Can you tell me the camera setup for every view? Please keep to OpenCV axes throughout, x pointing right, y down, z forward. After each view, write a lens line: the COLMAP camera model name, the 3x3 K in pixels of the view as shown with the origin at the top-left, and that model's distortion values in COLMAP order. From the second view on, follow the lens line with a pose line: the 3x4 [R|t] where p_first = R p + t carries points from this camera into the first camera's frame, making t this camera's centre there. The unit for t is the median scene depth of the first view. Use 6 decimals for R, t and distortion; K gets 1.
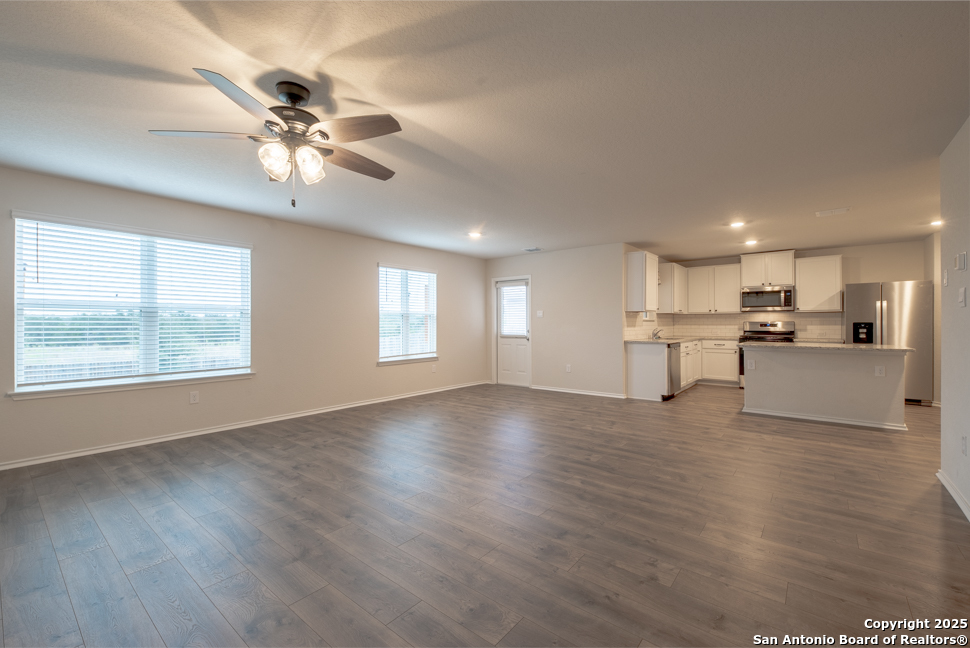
lens RADIAL K [[403.6, 0, 481.3], [0, 403.6, 320.8], [0, 0, 1]] dist [0.010261, -0.004092]
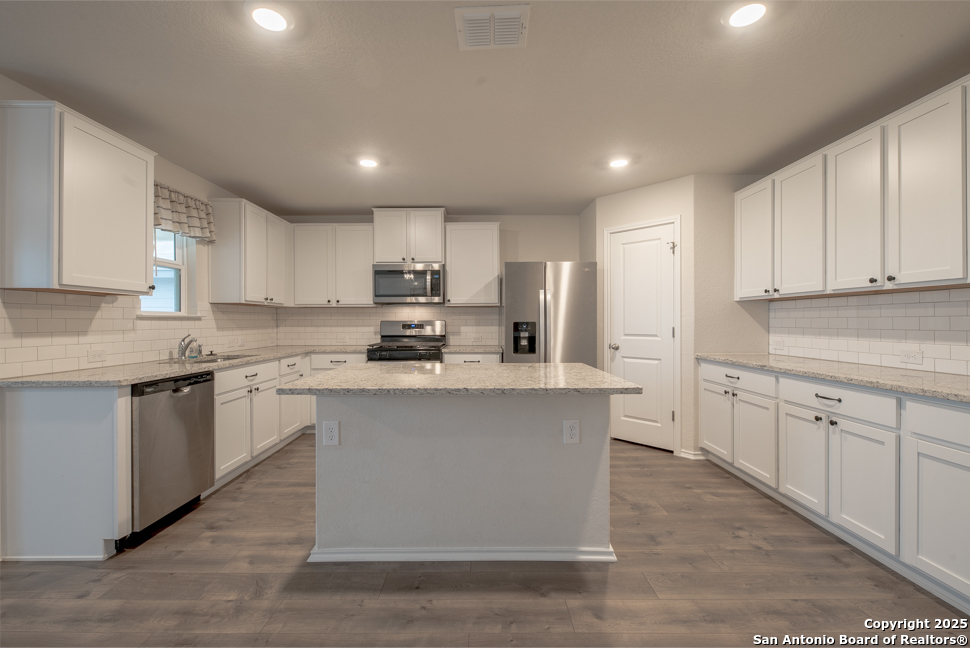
lens RADIAL K [[403.6, 0, 474.3], [0, 403.6, 322.8], [0, 0, 1]] dist [0.010261, -0.004092]
pose [[0.776906, -0.001961, 0.629613, 0.412214], [-0.002749, 0.999975, 0.006507, 0.001074], [-0.629610, -0.006786, 0.776882, 0.480820]]
